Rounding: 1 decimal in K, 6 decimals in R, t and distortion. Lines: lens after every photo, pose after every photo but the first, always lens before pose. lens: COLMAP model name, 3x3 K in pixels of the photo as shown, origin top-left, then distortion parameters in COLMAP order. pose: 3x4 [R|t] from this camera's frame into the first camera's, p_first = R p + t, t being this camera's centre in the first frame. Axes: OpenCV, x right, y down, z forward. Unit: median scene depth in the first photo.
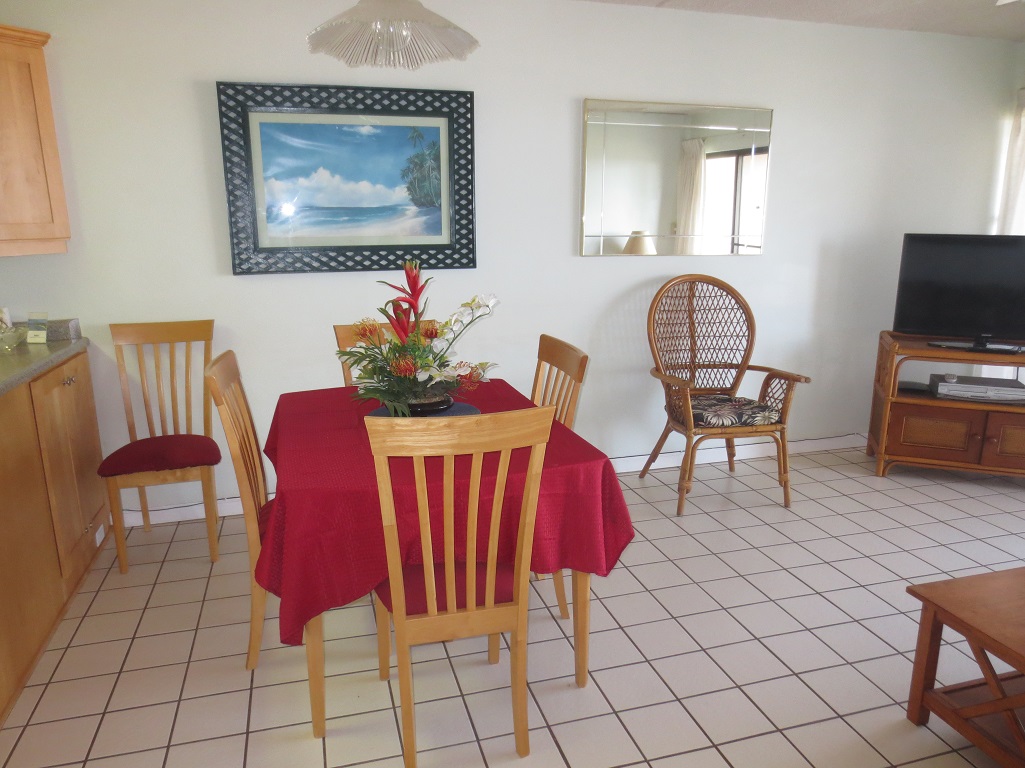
lens RADIAL K [[739.4, 0, 512.5], [0, 739.4, 384.0], [0, 0, 1]] dist [-0.033066, 0.029458]
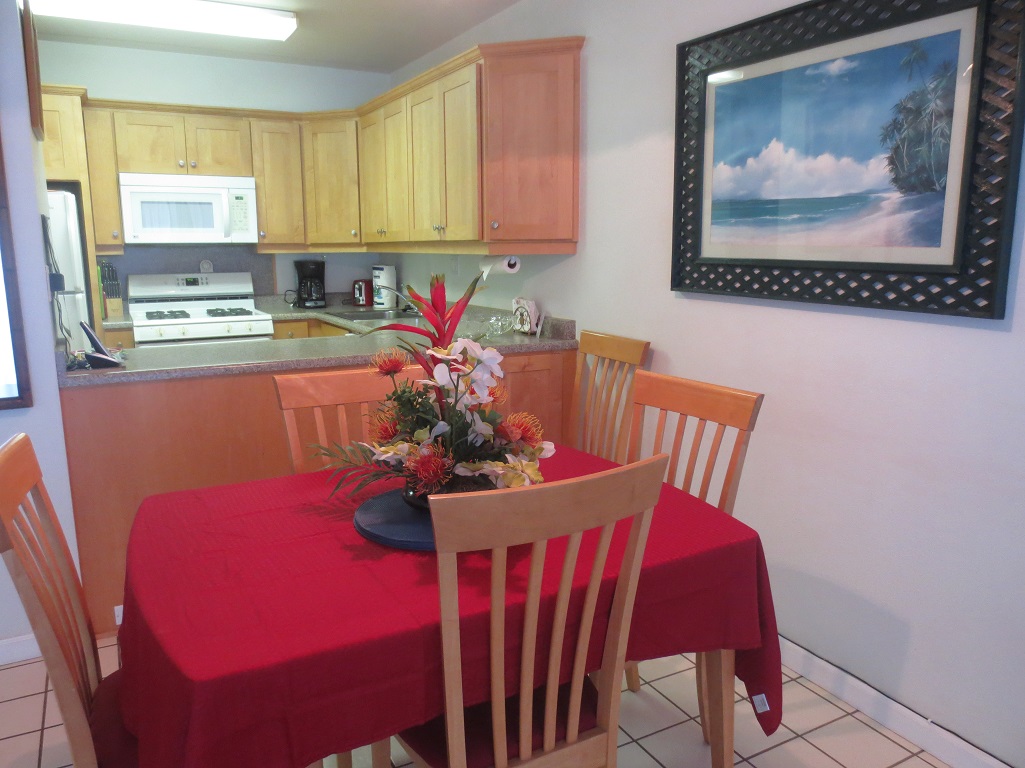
lens RADIAL K [[768.2, 0, 502.4], [0, 768.2, 385.4], [0, 0, 1]] dist [-0.033545, 0.002241]
pose [[0.204075, 0.187274, -0.960876, 0.363109], [-0.219518, 0.965291, 0.141512, -0.119616], [0.954026, 0.182051, 0.238102, 0.615321]]
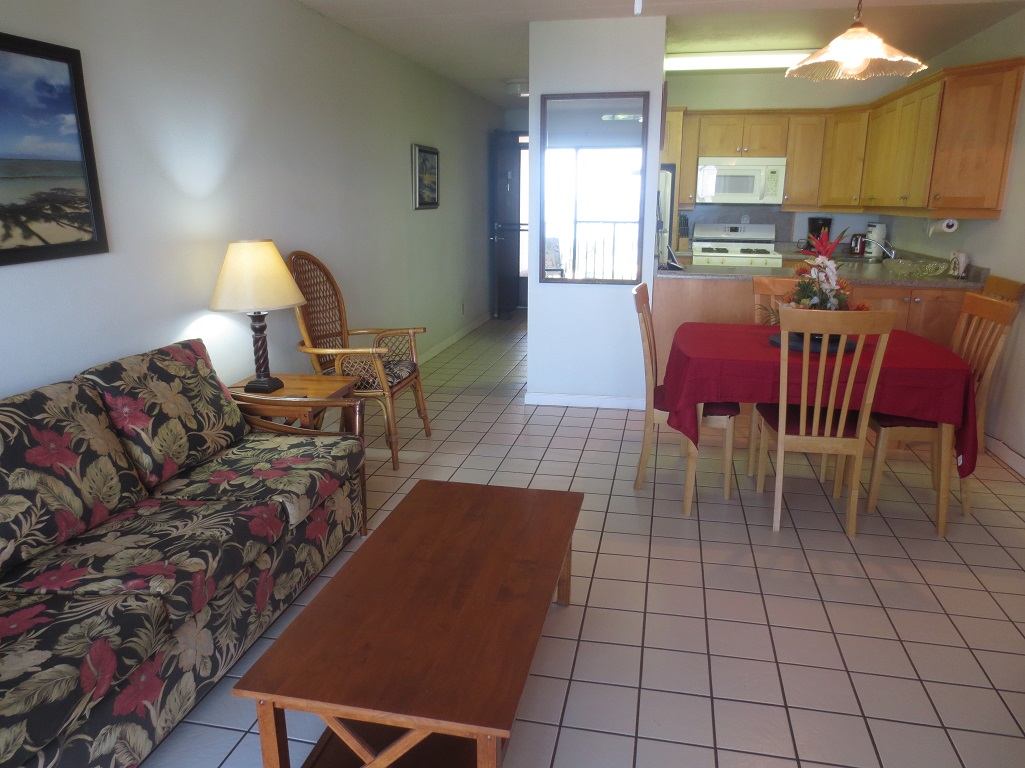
lens RADIAL K [[739.2, 0, 516.3], [0, 739.2, 398.1], [0, 0, 1]] dist [-0.040488, 0.030542]
pose [[-0.465380, 0.242015, -0.851381, 0.927101], [-0.199790, 0.908344, 0.367417, -0.176861], [0.862267, 0.341086, -0.374373, 0.757608]]
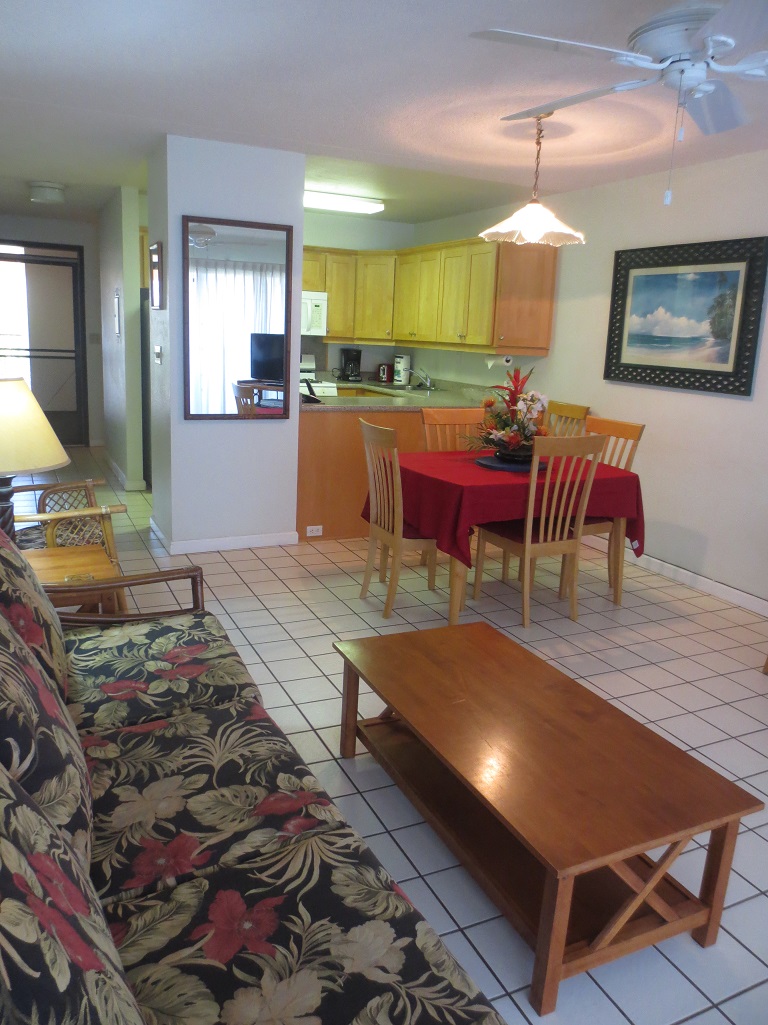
lens RADIAL K [[775.7, 0, 384.0], [0, 775.7, 493.9], [0, 0, 1]] dist [-0.007919, -0.000894]
pose [[0.169033, 0.220344, -0.960664, 1.028163], [-0.268605, 0.948095, 0.170199, -0.072254], [0.948303, 0.229270, 0.219445, 0.276444]]
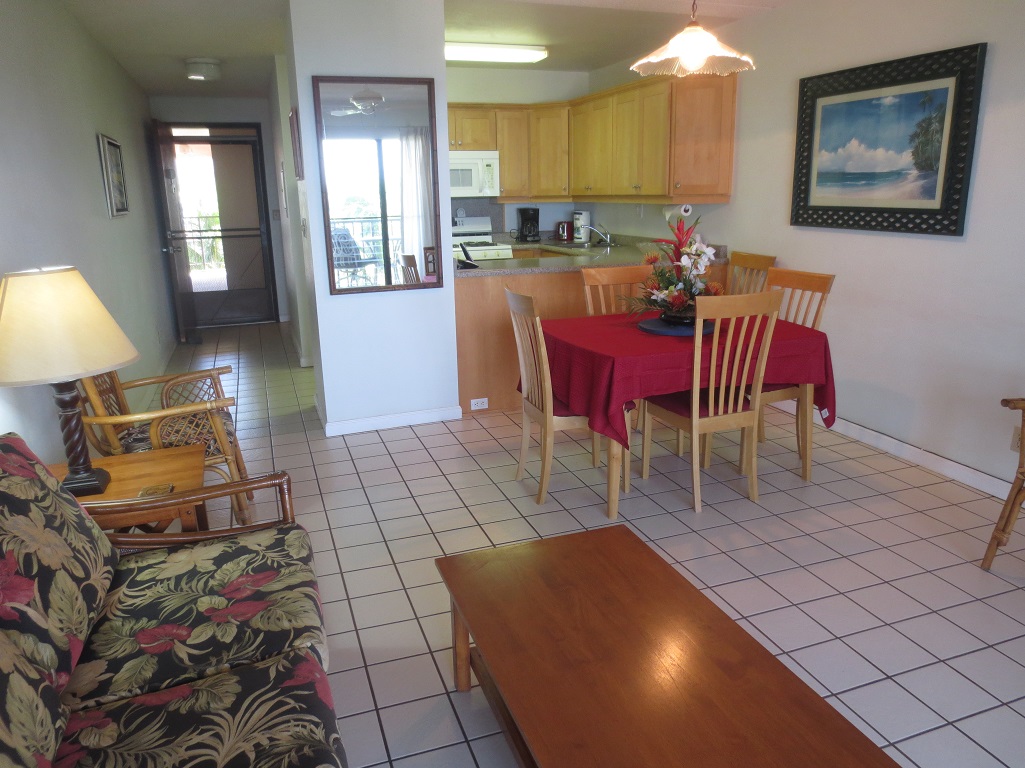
lens RADIAL K [[739.4, 0, 512.5], [0, 739.4, 384.0], [0, 0, 1]] dist [-0.033066, 0.029458]
pose [[0.061611, 0.263963, -0.962563, 0.883734], [-0.206619, 0.946878, 0.246437, -0.094773], [0.976480, 0.183700, 0.112878, 0.390803]]
